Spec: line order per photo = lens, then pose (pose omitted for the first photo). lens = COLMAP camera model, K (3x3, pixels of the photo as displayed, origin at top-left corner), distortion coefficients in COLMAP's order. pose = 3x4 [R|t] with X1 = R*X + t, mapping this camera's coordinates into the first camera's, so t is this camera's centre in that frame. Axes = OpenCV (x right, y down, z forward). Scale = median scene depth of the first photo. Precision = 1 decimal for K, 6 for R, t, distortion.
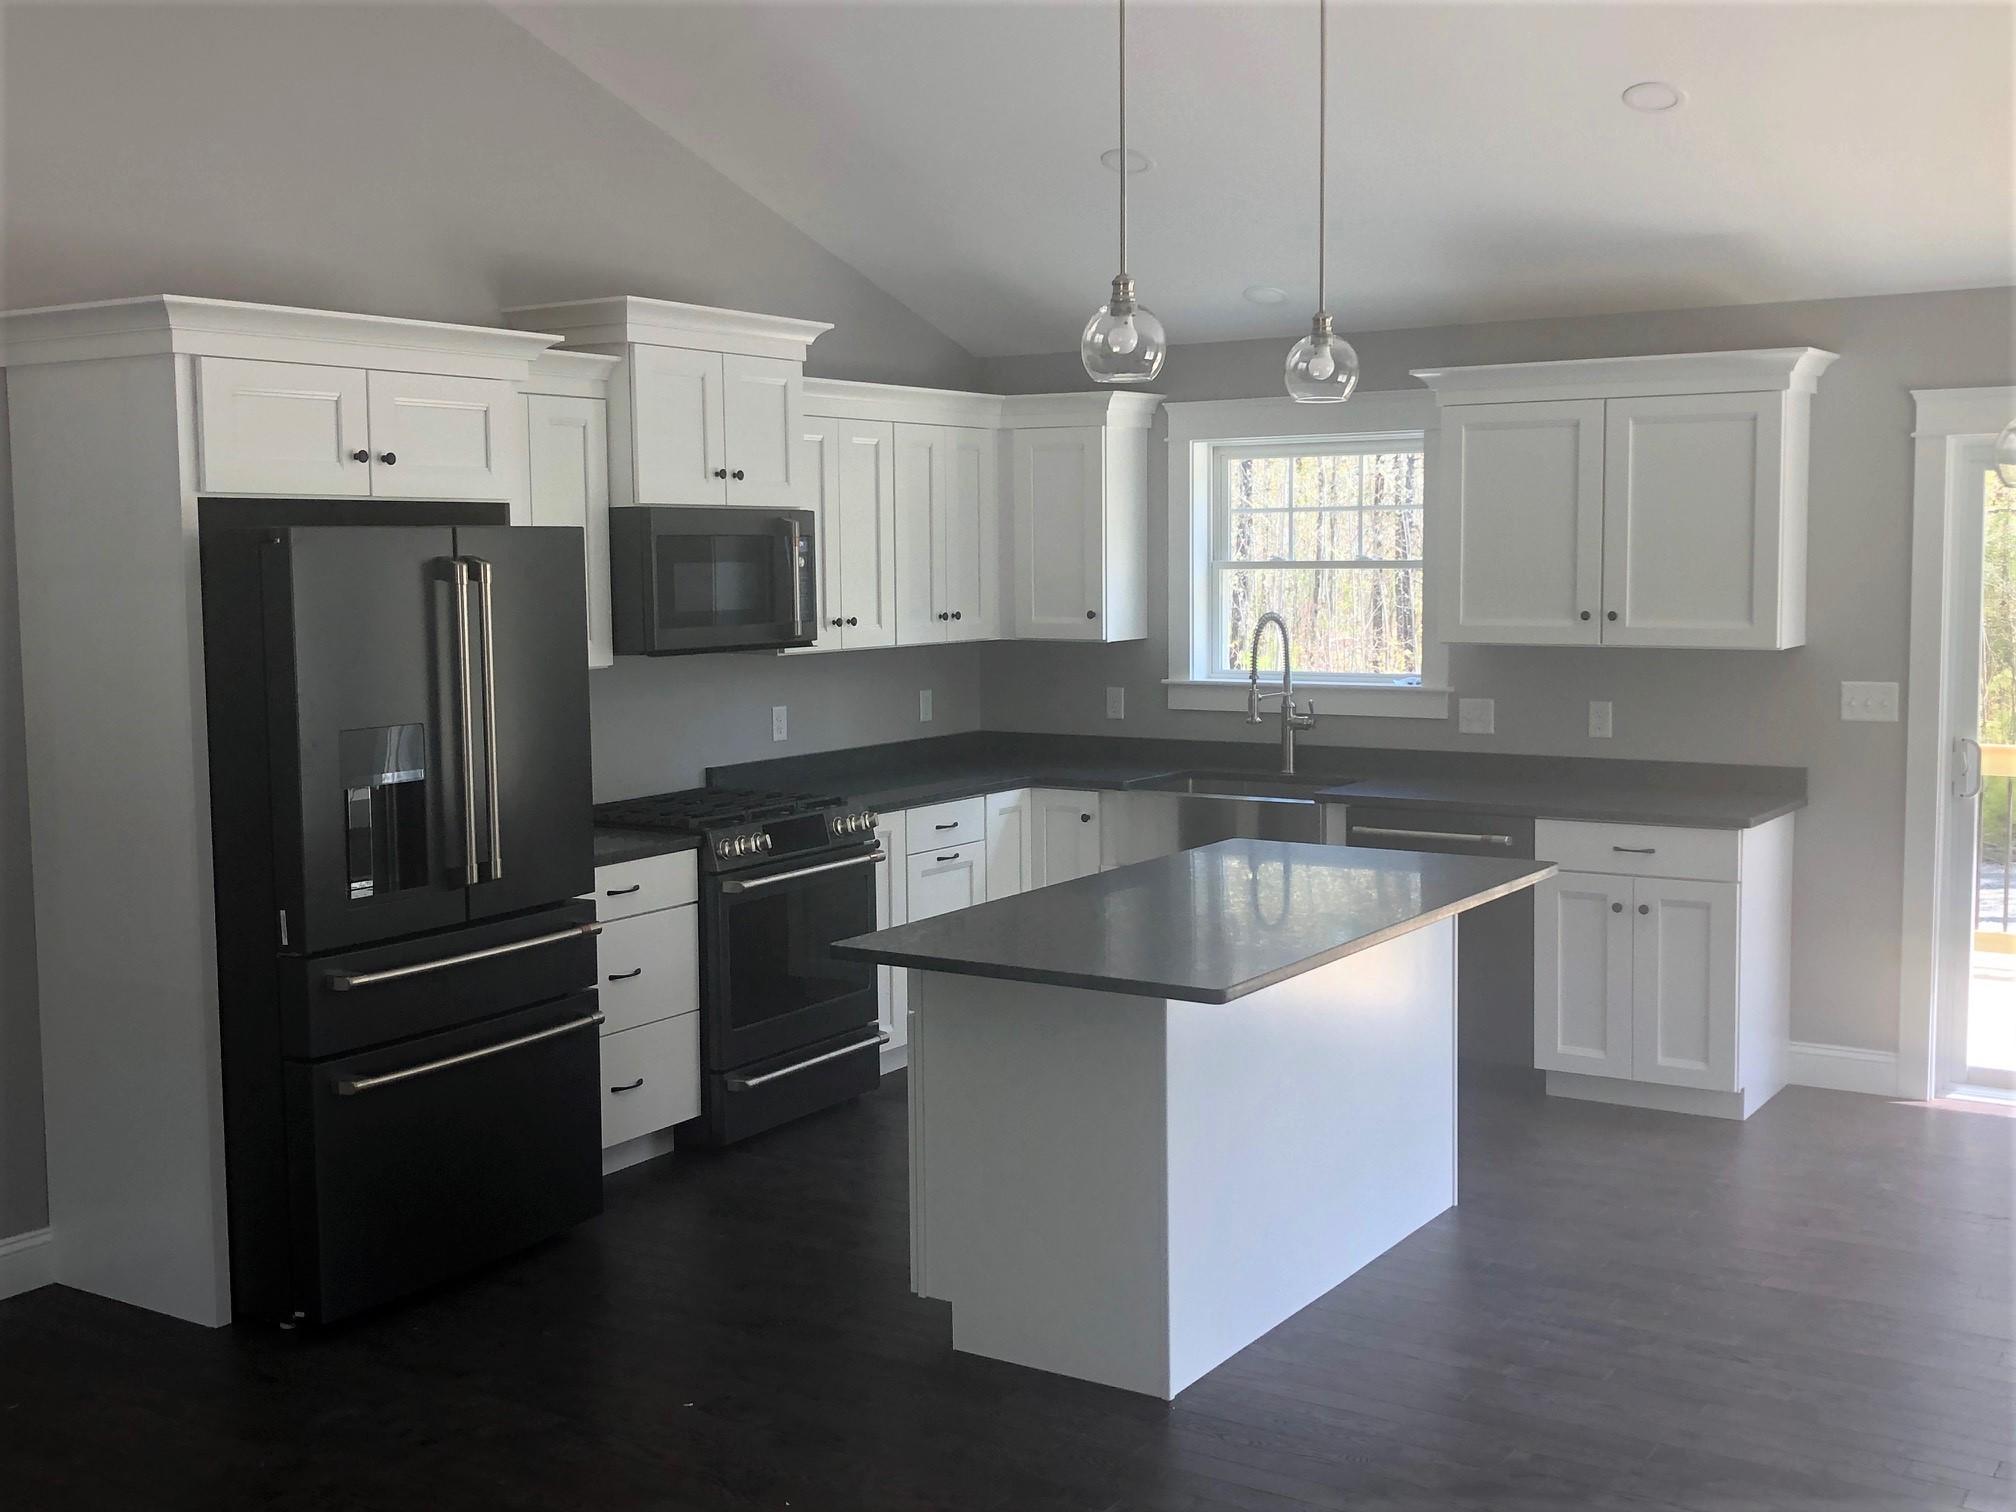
lens RADIAL K [[2155.5, 0, 1008.9], [0, 2155.5, 770.3], [0, 0, 1]] dist [0.050024, 0.000000]
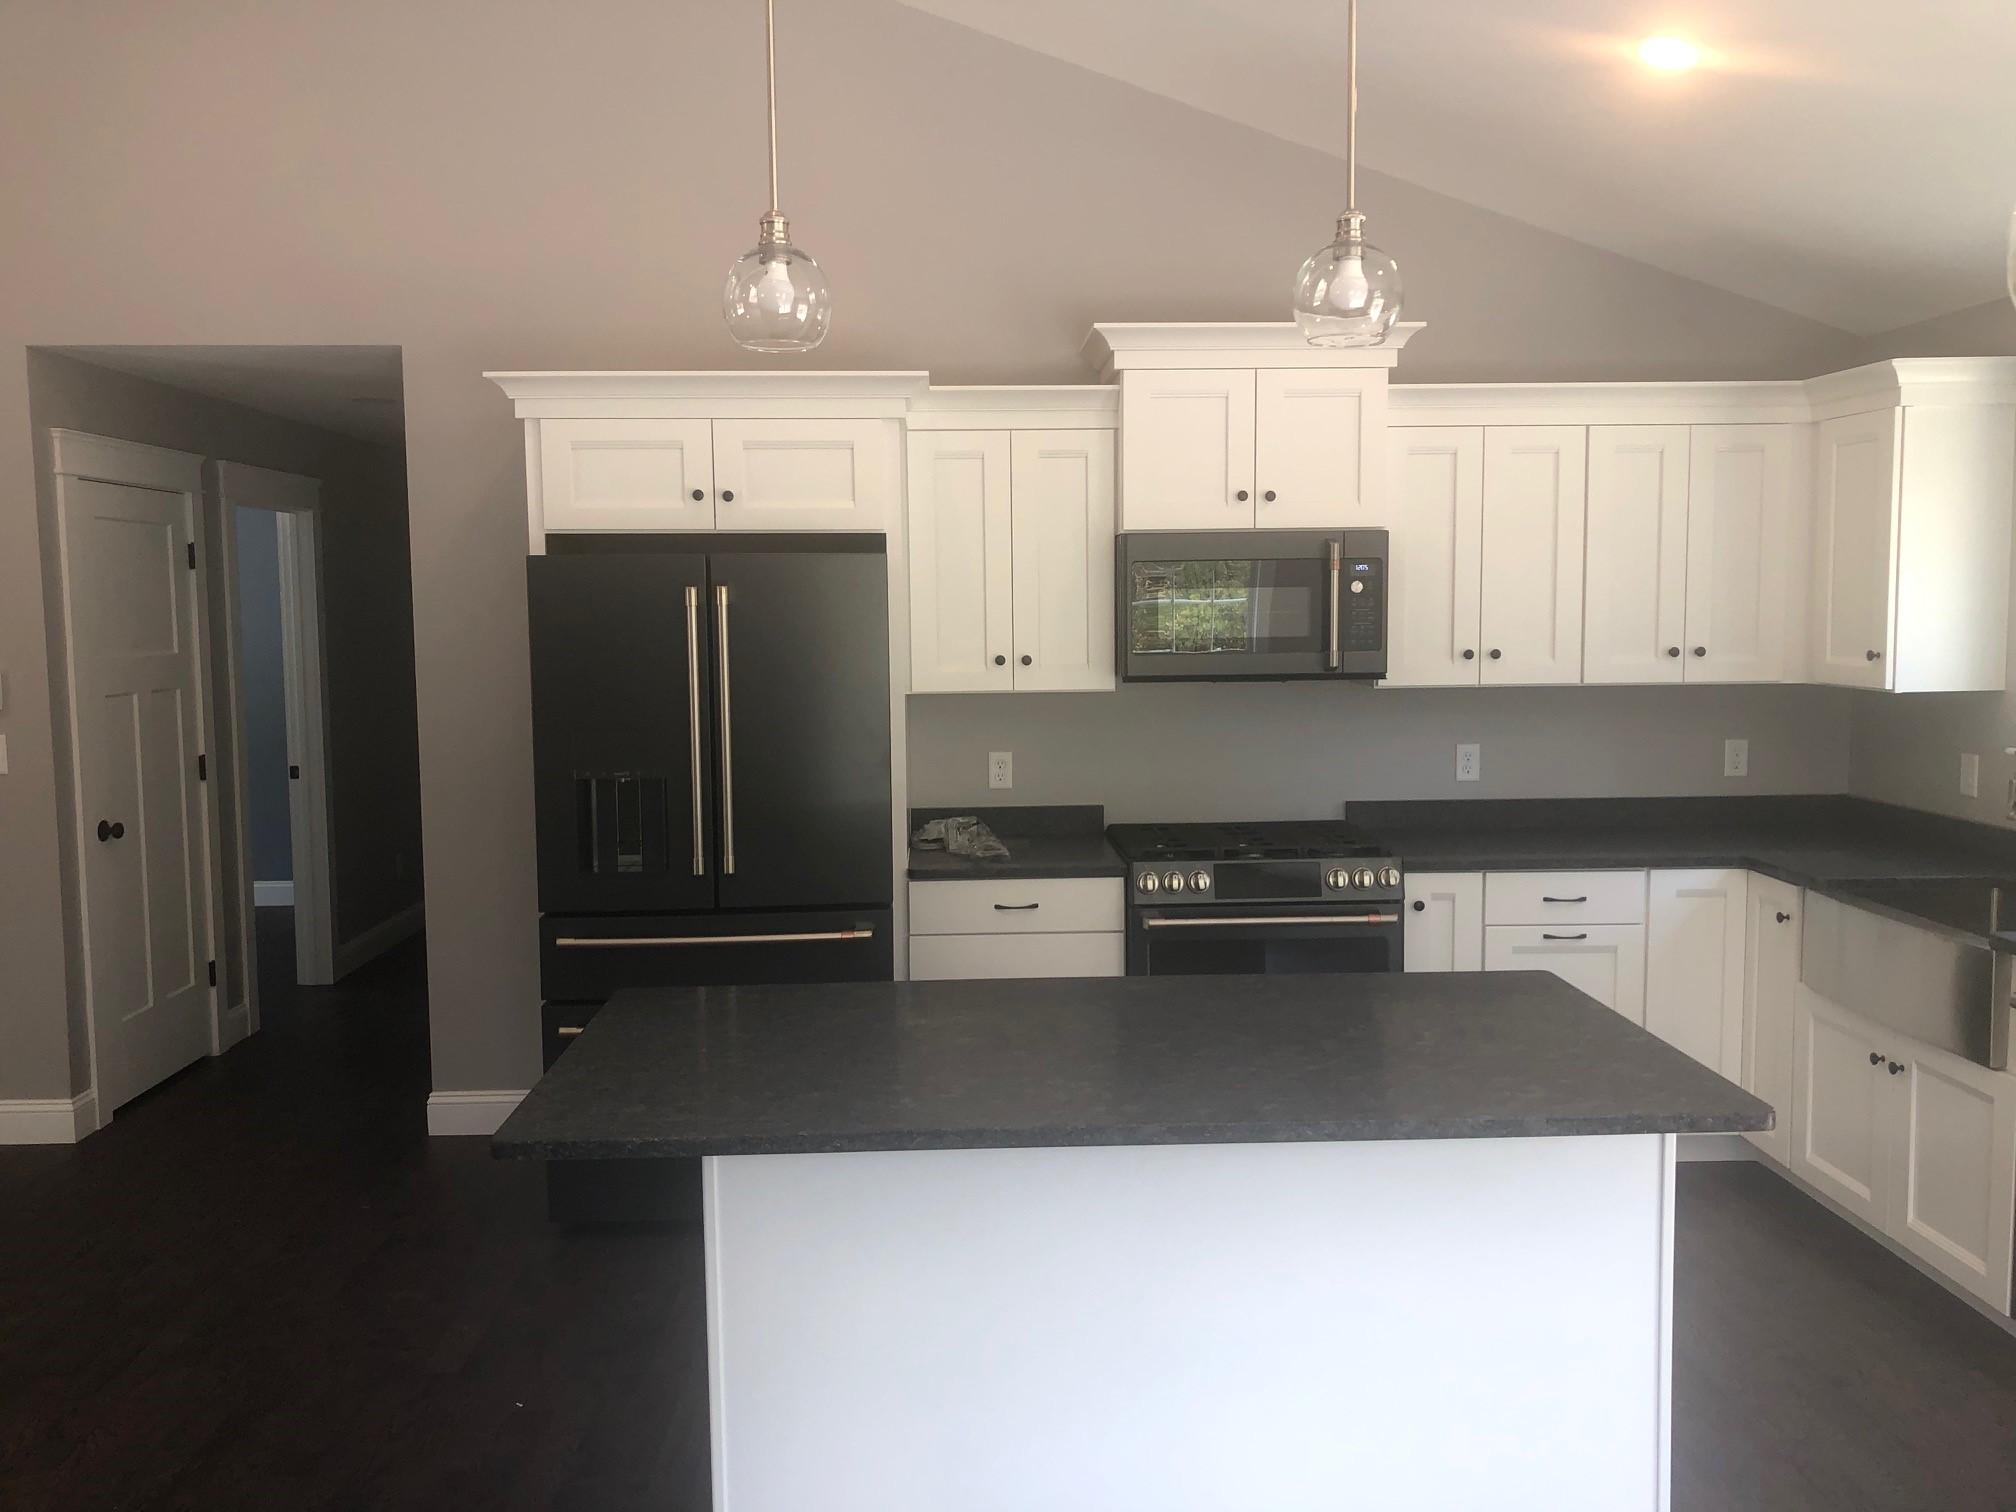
lens RADIAL K [[1671.9, 0, 1018.6], [0, 1671.9, 738.0], [0, 0, 1]] dist [0.056036, -0.071643]
pose [[0.583606, 0.072452, -0.808799, 0.364048], [-0.080721, 0.996255, 0.030998, -0.039080], [0.808015, 0.047197, 0.587268, 0.423934]]
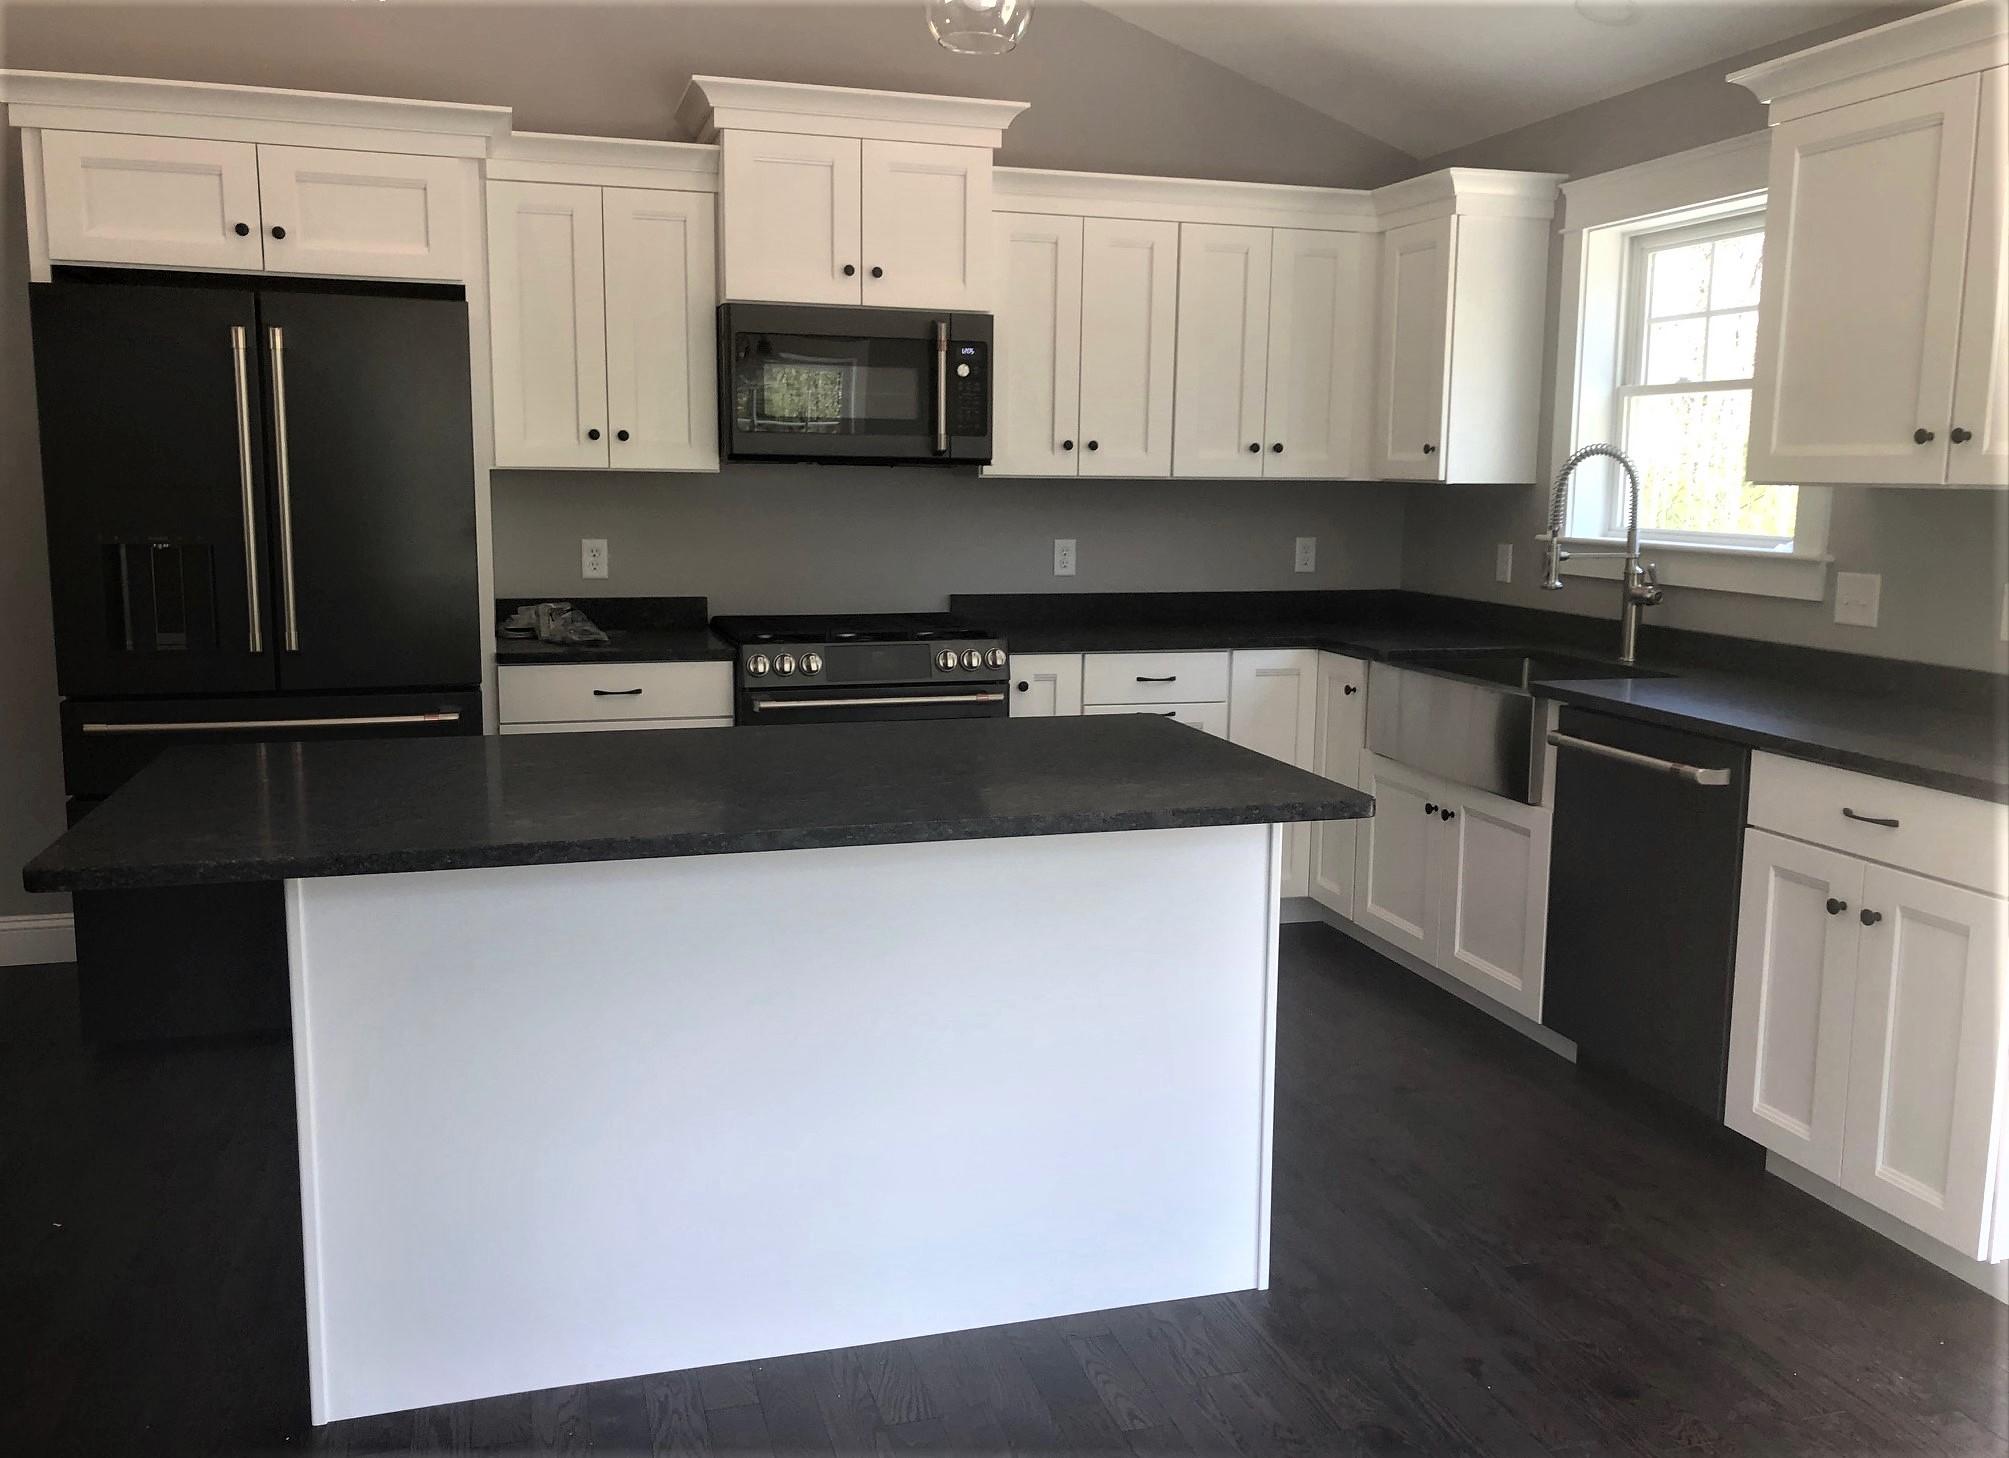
lens RADIAL K [[1667.7, 0, 1017.3], [0, 1667.7, 703.0], [0, 0, 1]] dist [0.033036, -0.020355]
pose [[0.765910, 0.110237, -0.633427, 0.350098], [-0.087464, 0.993898, 0.067214, -0.005091], [0.636971, 0.003922, 0.770878, 0.424684]]
